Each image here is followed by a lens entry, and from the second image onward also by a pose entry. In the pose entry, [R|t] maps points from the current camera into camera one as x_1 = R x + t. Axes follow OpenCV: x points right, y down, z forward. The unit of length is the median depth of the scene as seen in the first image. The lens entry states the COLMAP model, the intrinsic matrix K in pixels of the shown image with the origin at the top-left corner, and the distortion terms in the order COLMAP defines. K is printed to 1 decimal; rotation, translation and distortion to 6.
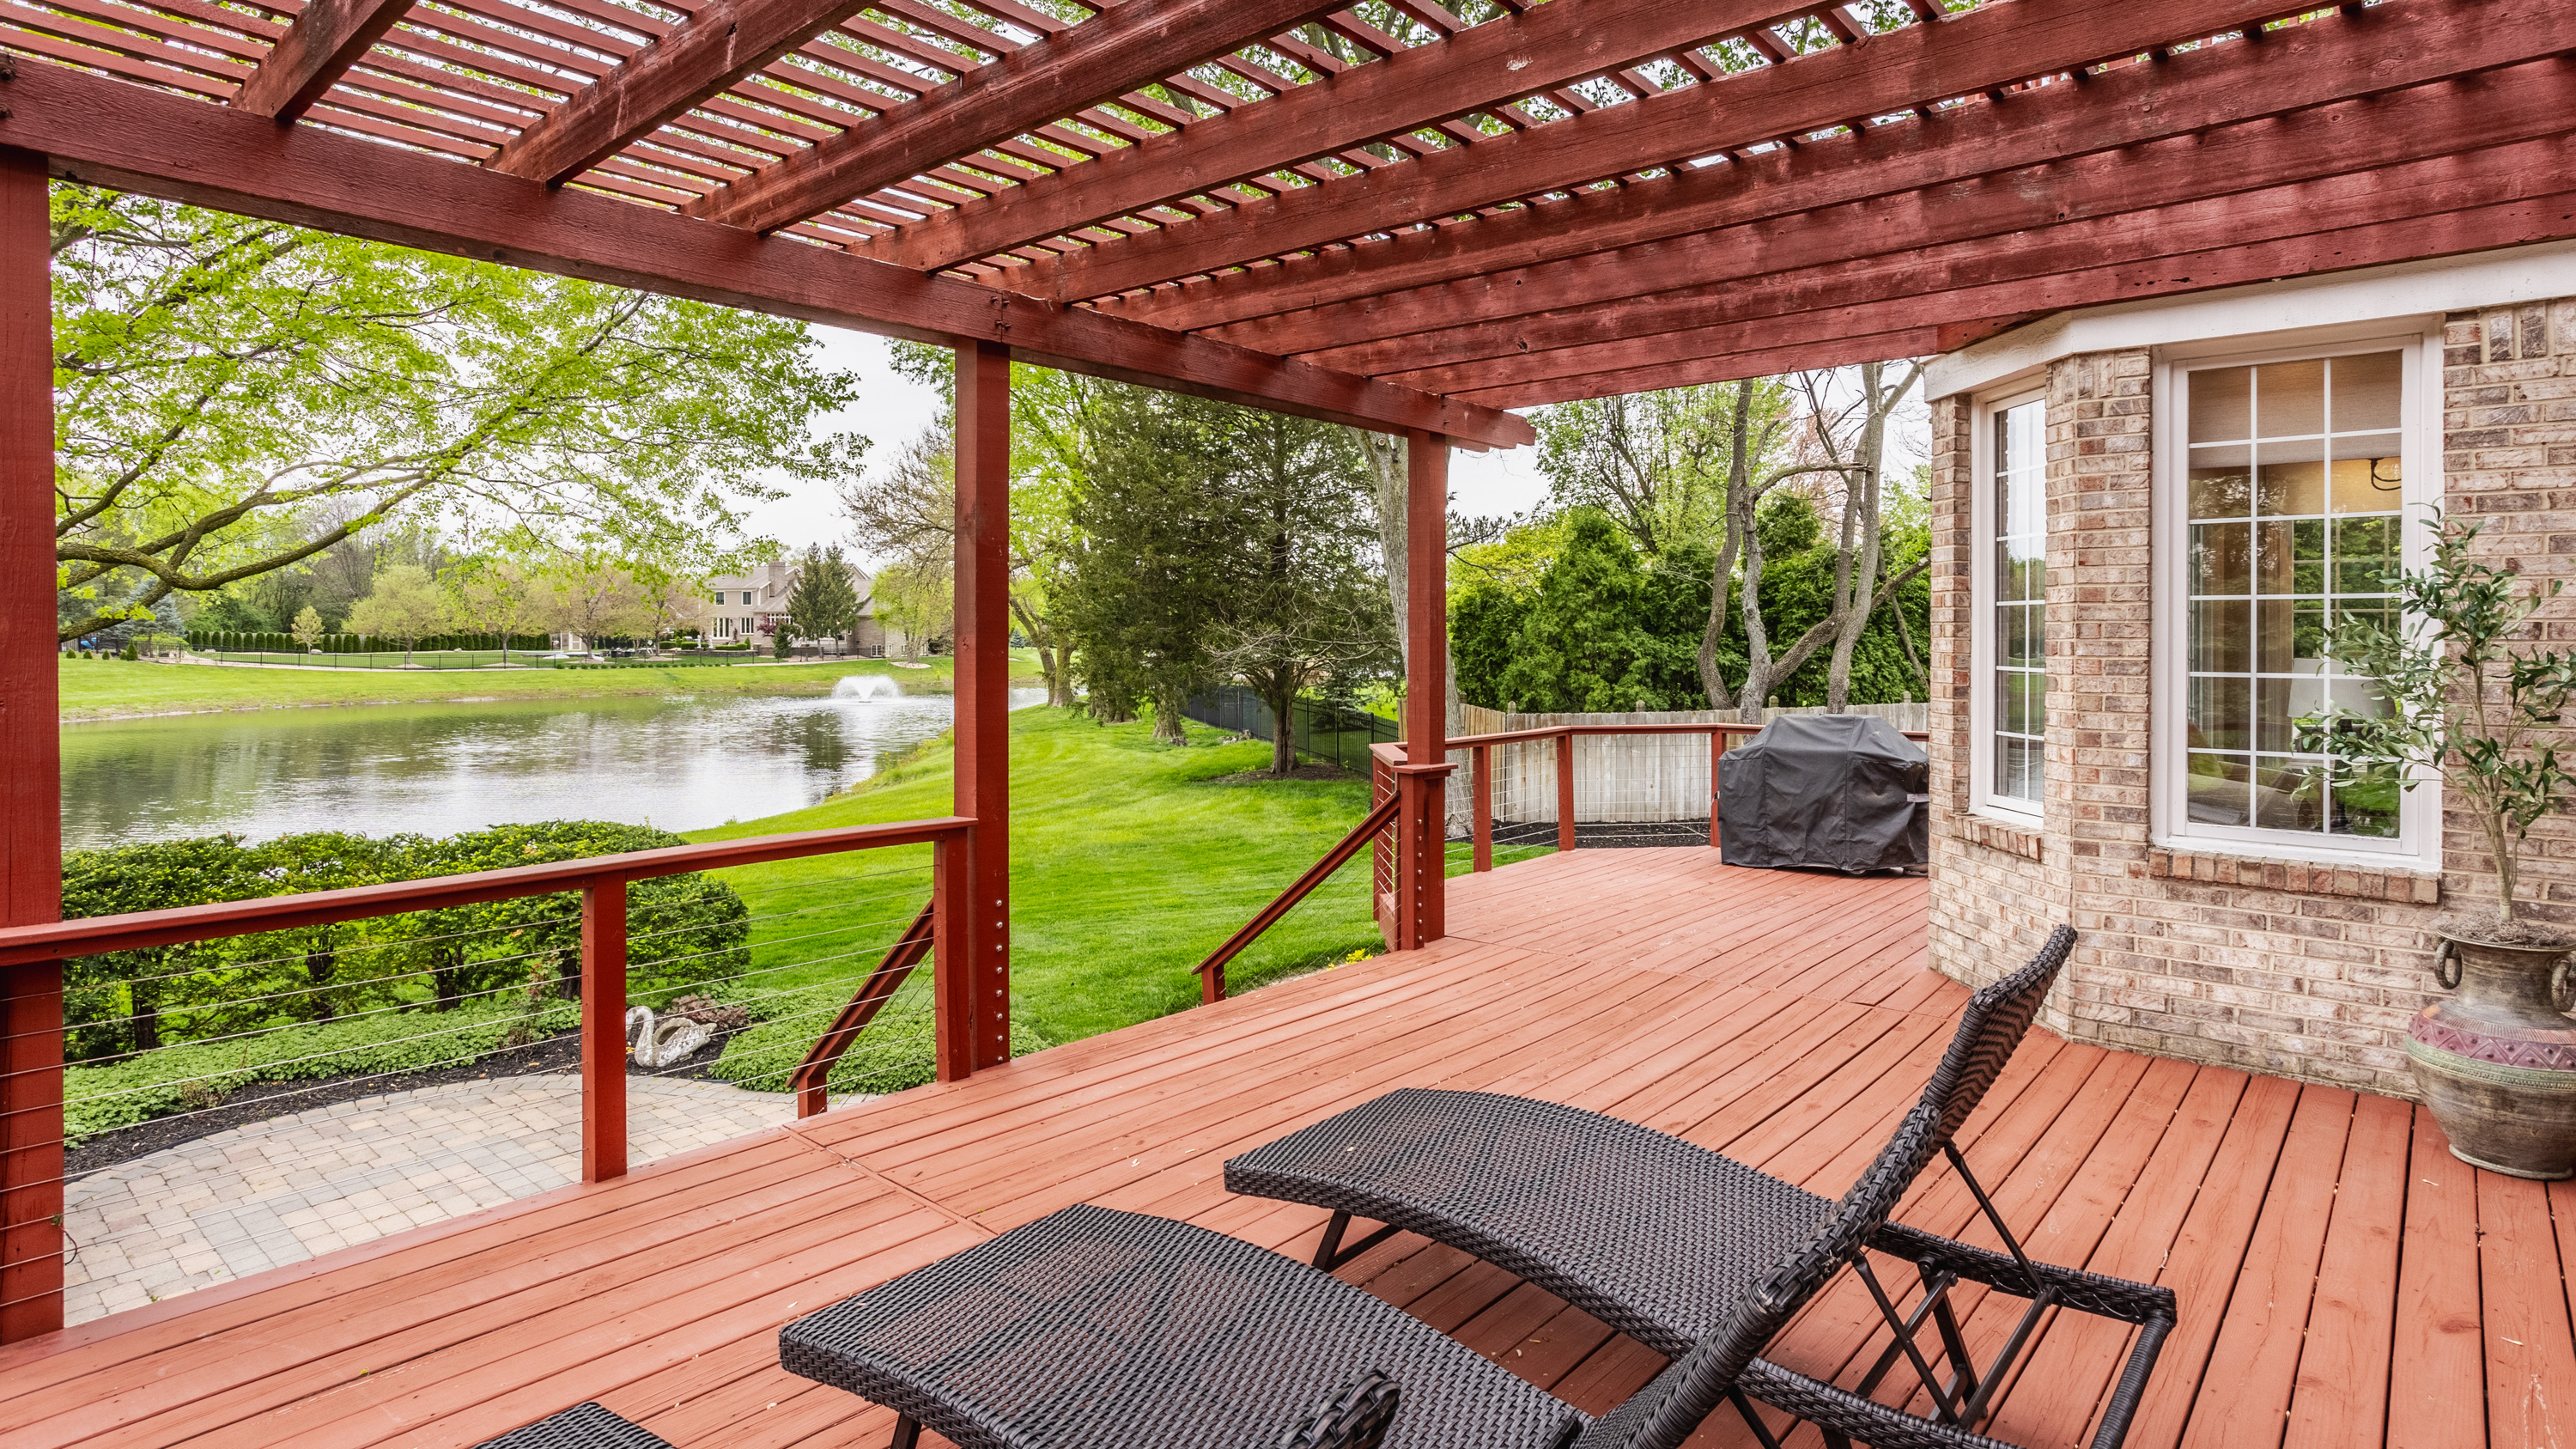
lens RADIAL K [[1331.8, 0, 1275.0], [0, 1331.8, 654.2], [0, 0, 1]] dist [-0.004077, 0.003131]
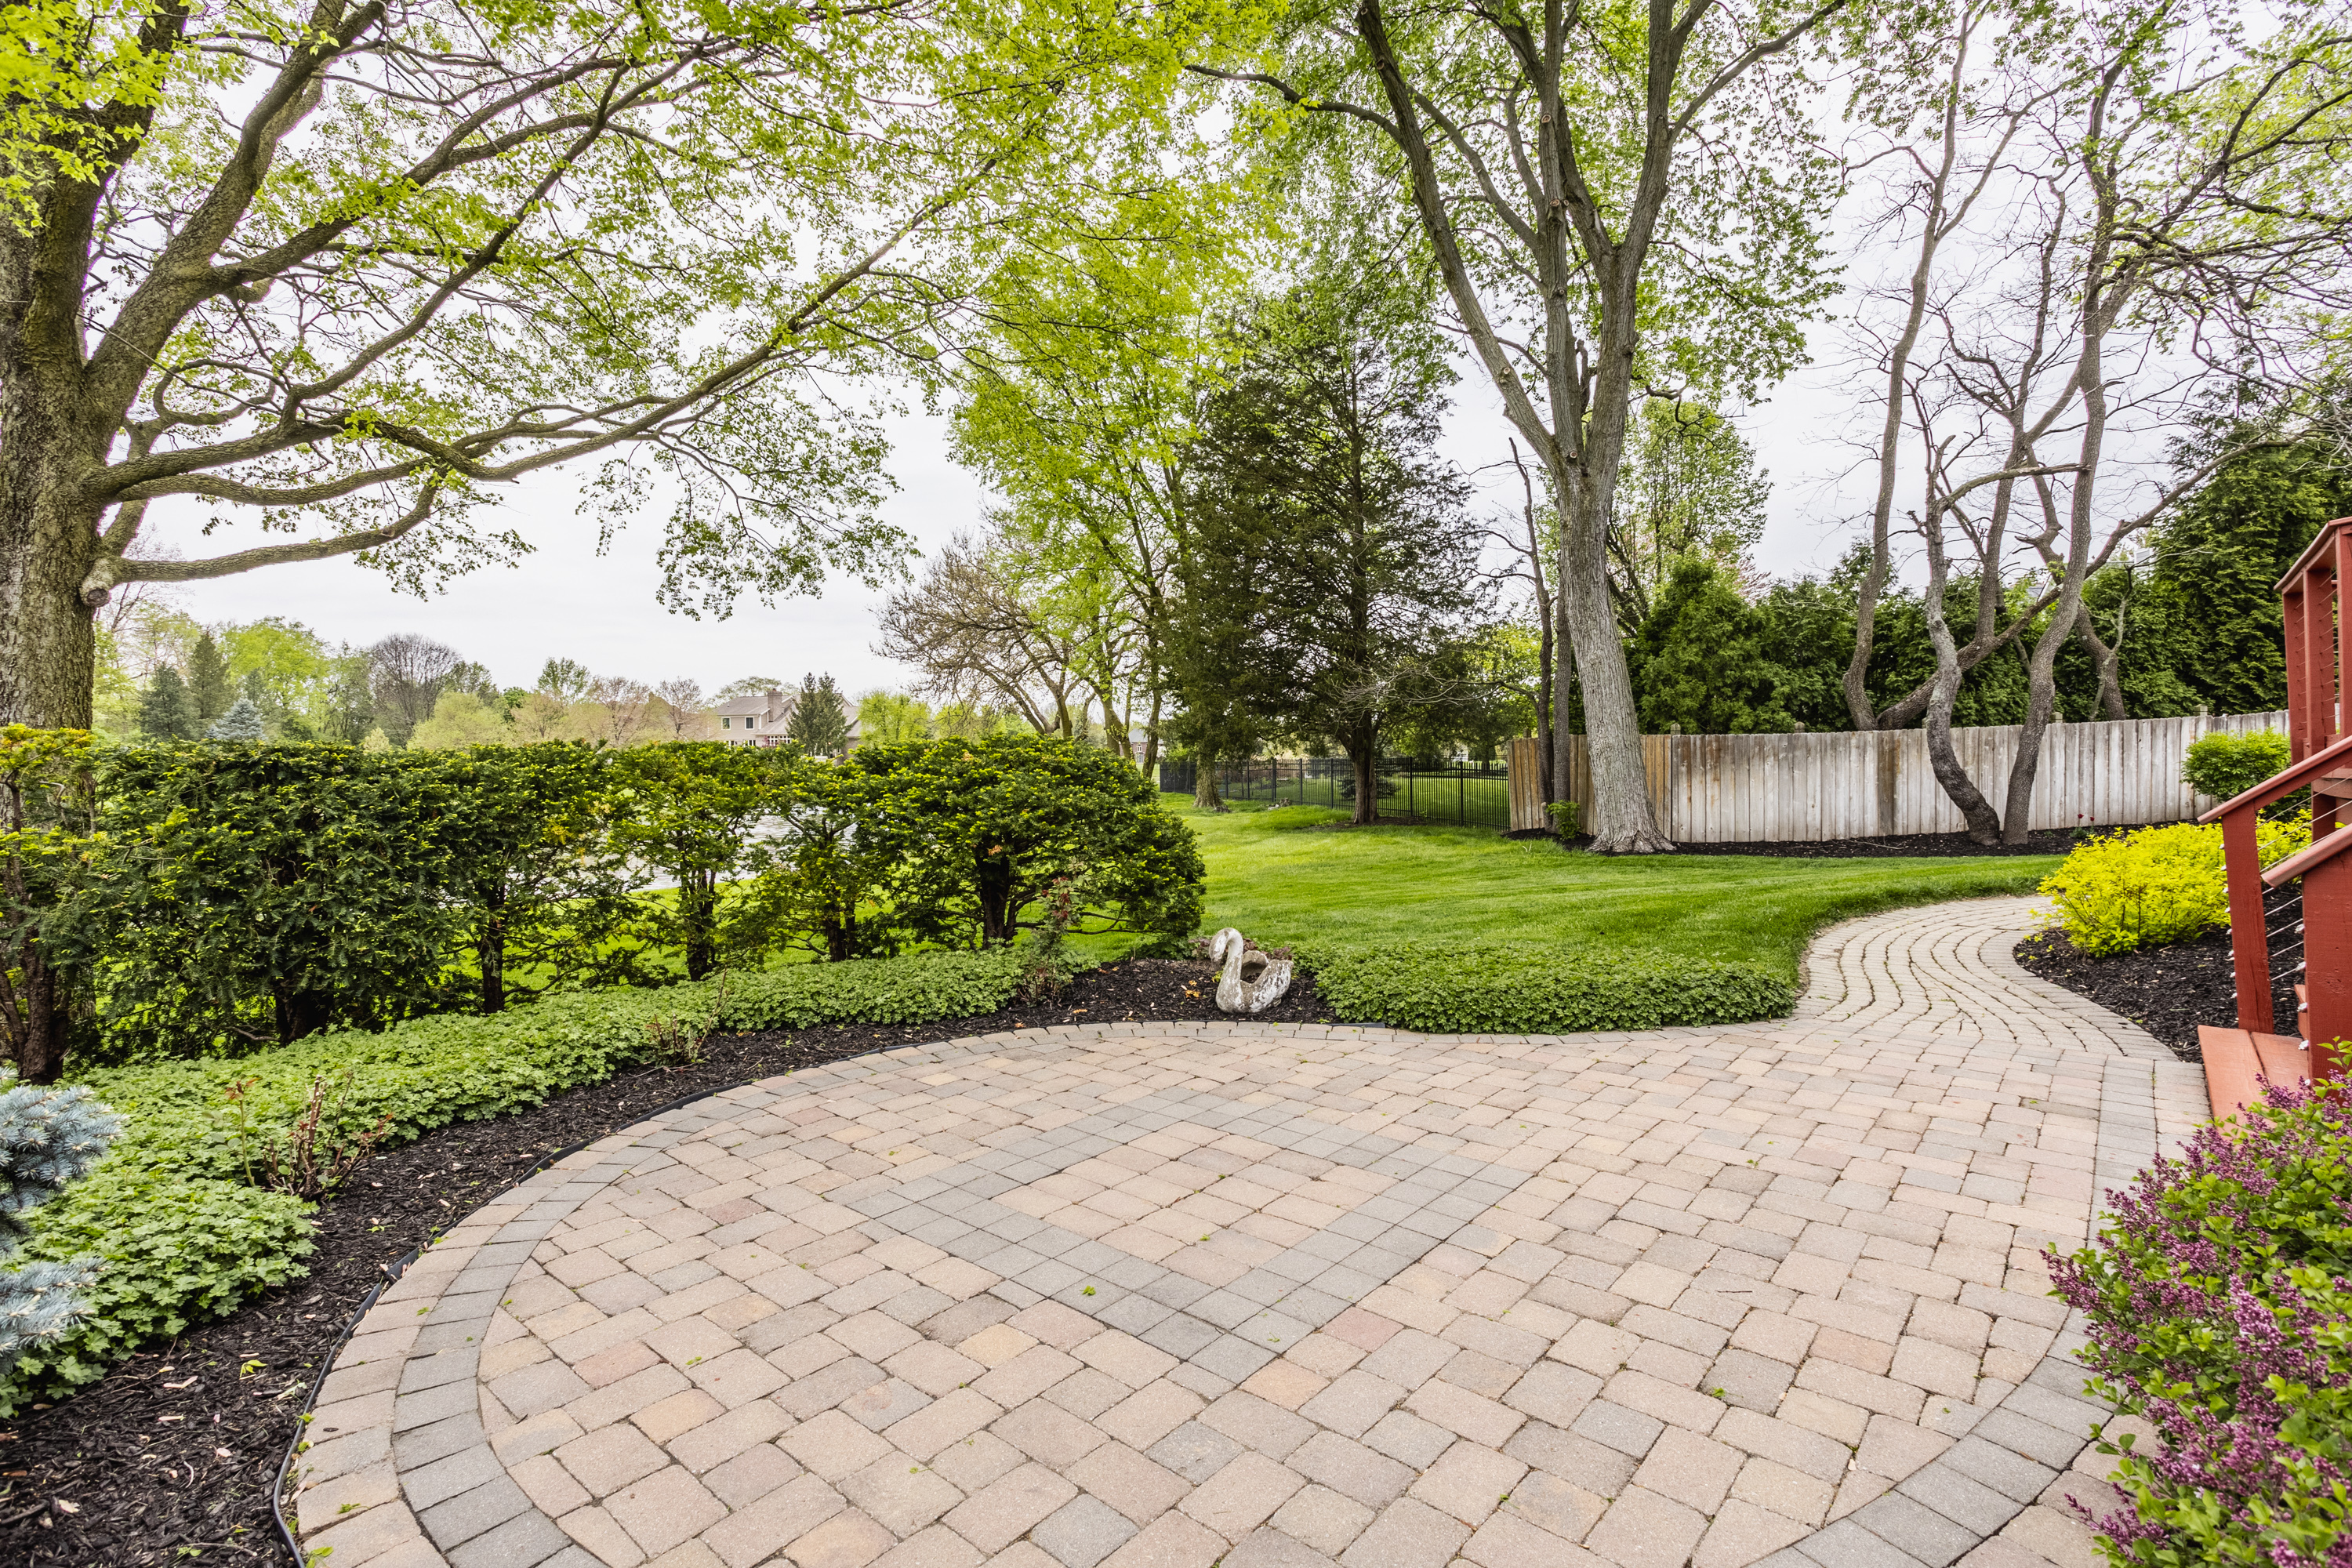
lens RADIAL K [[1122.4, 0, 1176.4], [0, 1122.4, 769.7], [0, 0, 1]] dist [-0.018786, 0.000089]
pose [[0.999956, -0.009158, 0.002165, -0.628316], [0.009174, 0.999930, -0.007458, 0.227636], [-0.002096, 0.007478, 0.999970, 0.487017]]
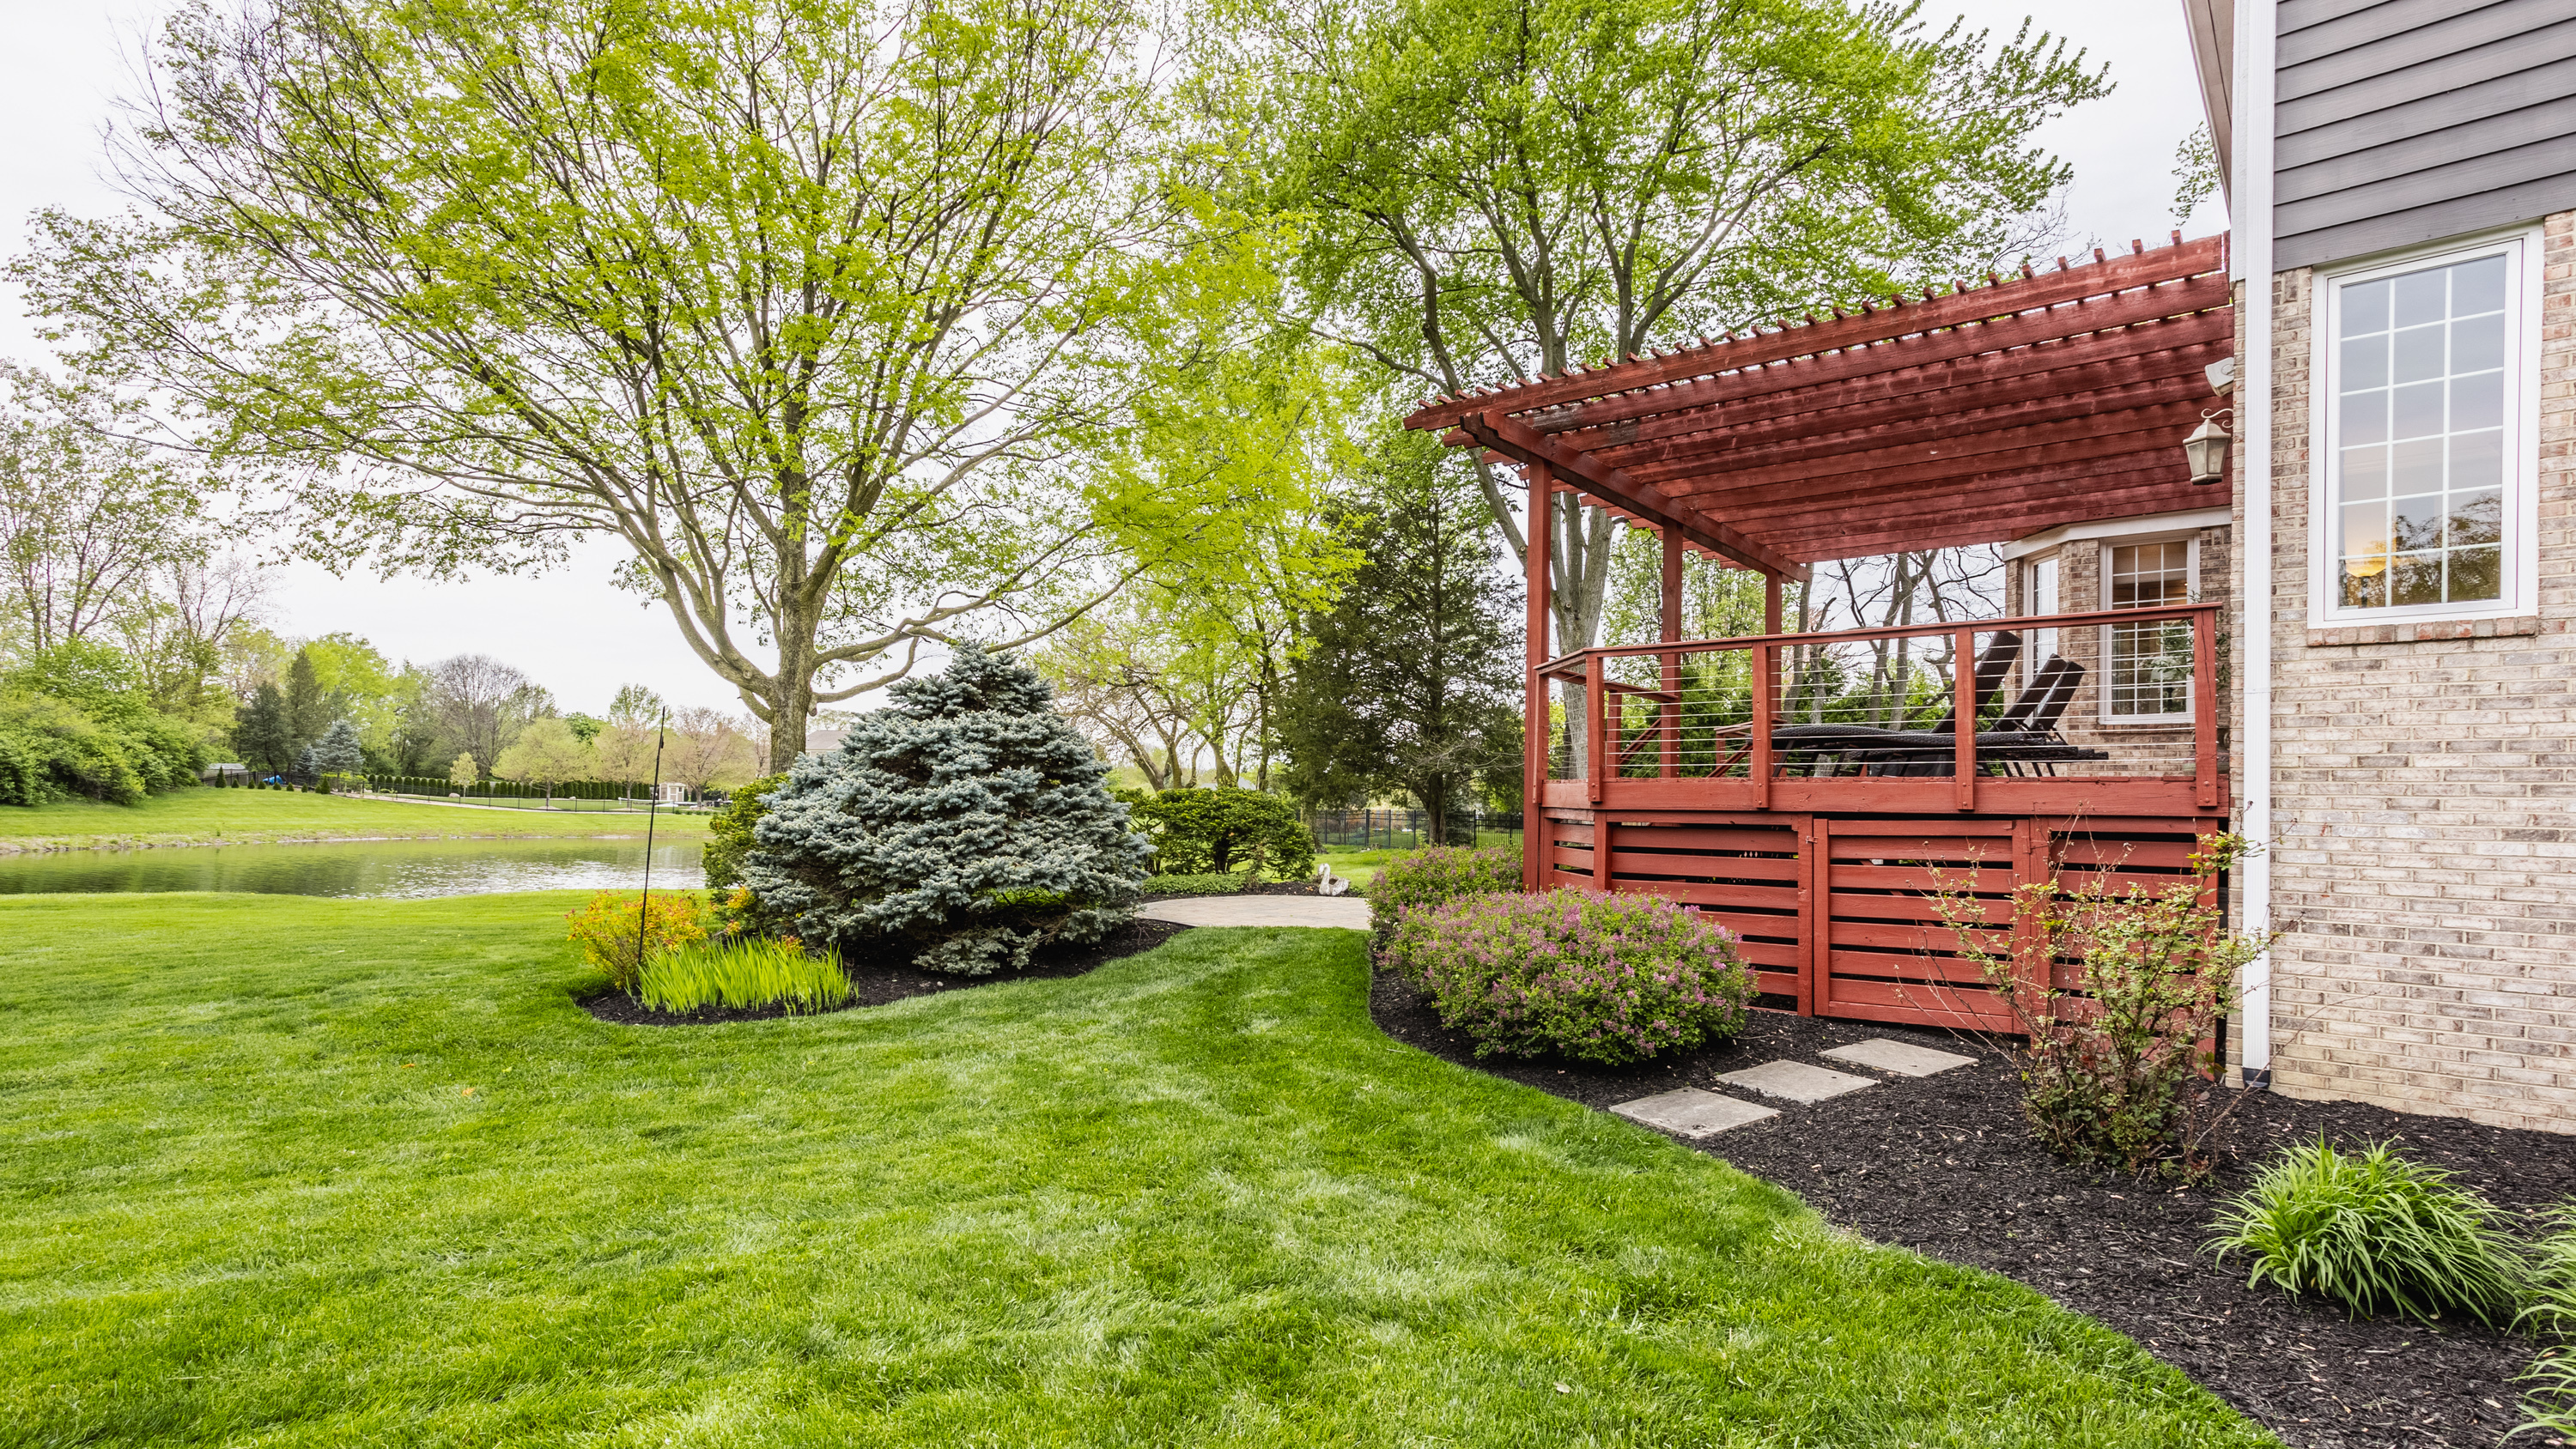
lens RADIAL K [[1235.1, 0, 1286.7], [0, 1235.1, 802.1], [0, 0, 1]] dist [-0.020804, 0.010457]
pose [[0.999657, 0.021532, 0.014894, -0.696773], [-0.021177, 0.999497, -0.023612, 0.273378], [-0.015395, 0.023288, 0.999610, -0.994561]]
